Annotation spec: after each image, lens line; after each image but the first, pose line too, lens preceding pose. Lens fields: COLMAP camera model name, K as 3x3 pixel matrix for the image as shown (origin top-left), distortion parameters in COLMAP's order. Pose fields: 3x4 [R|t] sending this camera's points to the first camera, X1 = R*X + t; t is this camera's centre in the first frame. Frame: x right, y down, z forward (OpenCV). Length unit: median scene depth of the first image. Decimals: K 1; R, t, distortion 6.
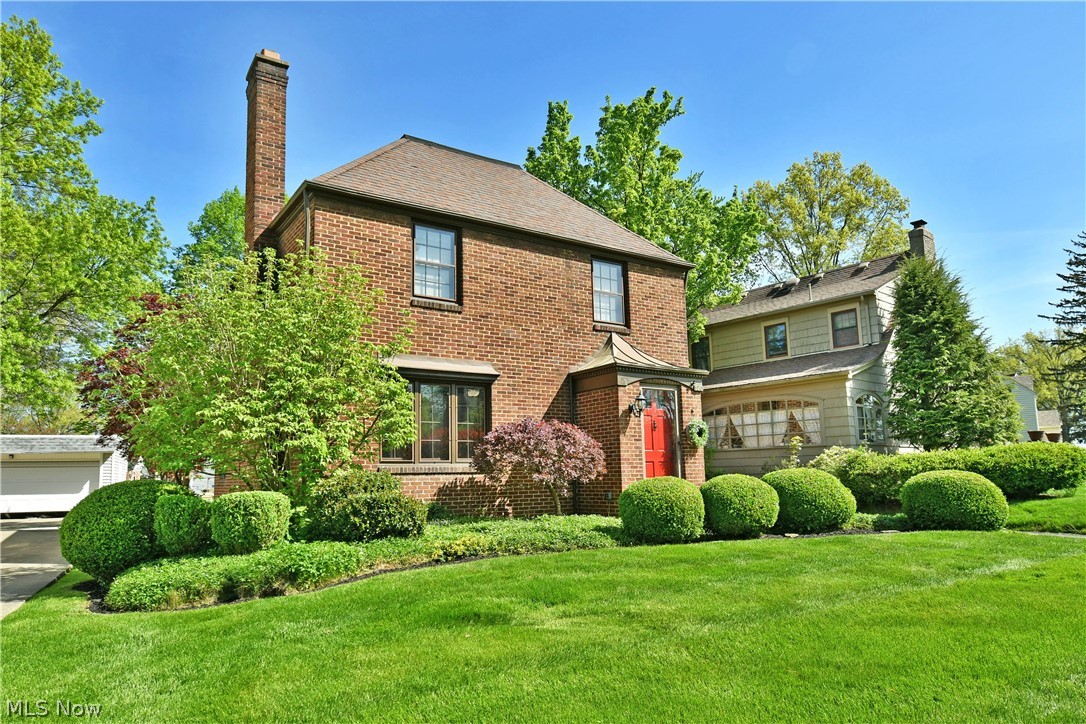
lens RADIAL K [[665.6, 0, 543.4], [0, 665.6, 366.6], [0, 0, 1]] dist [-0.012070, 0.000214]
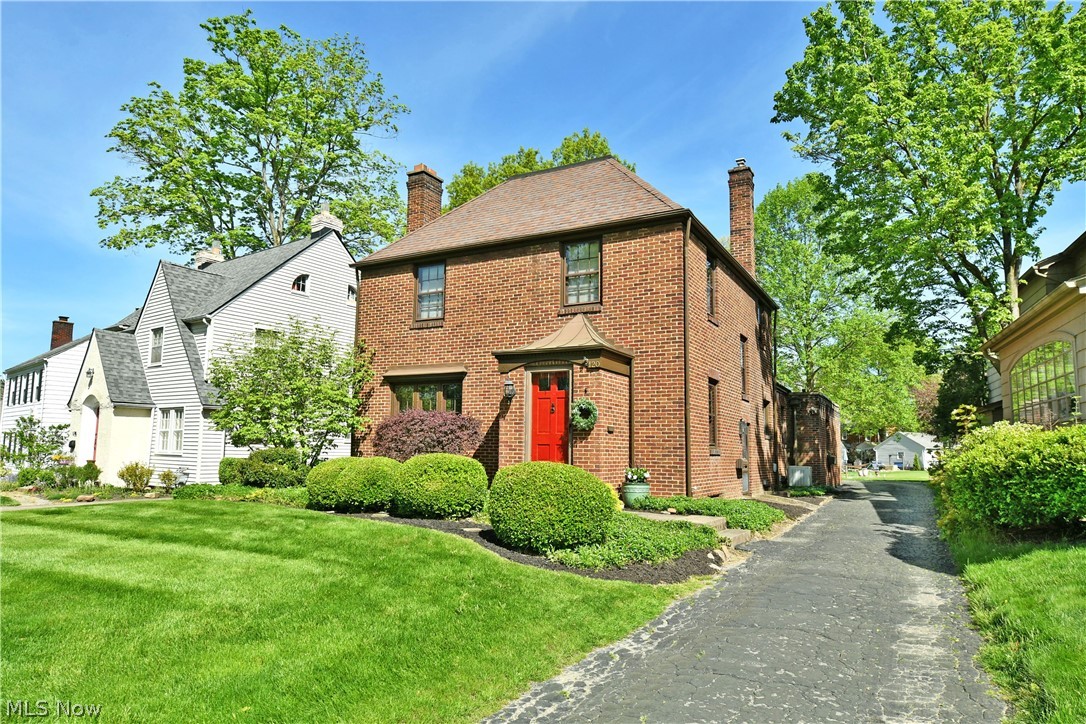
lens RADIAL K [[665.6, 0, 543.1], [0, 665.6, 360.3], [0, 0, 1]] dist [-0.012070, 0.000214]
pose [[0.481194, -0.097752, -0.871147, 1.058141], [0.121114, 0.991646, -0.044374, 0.062316], [0.868207, -0.084155, 0.489013, 0.523681]]
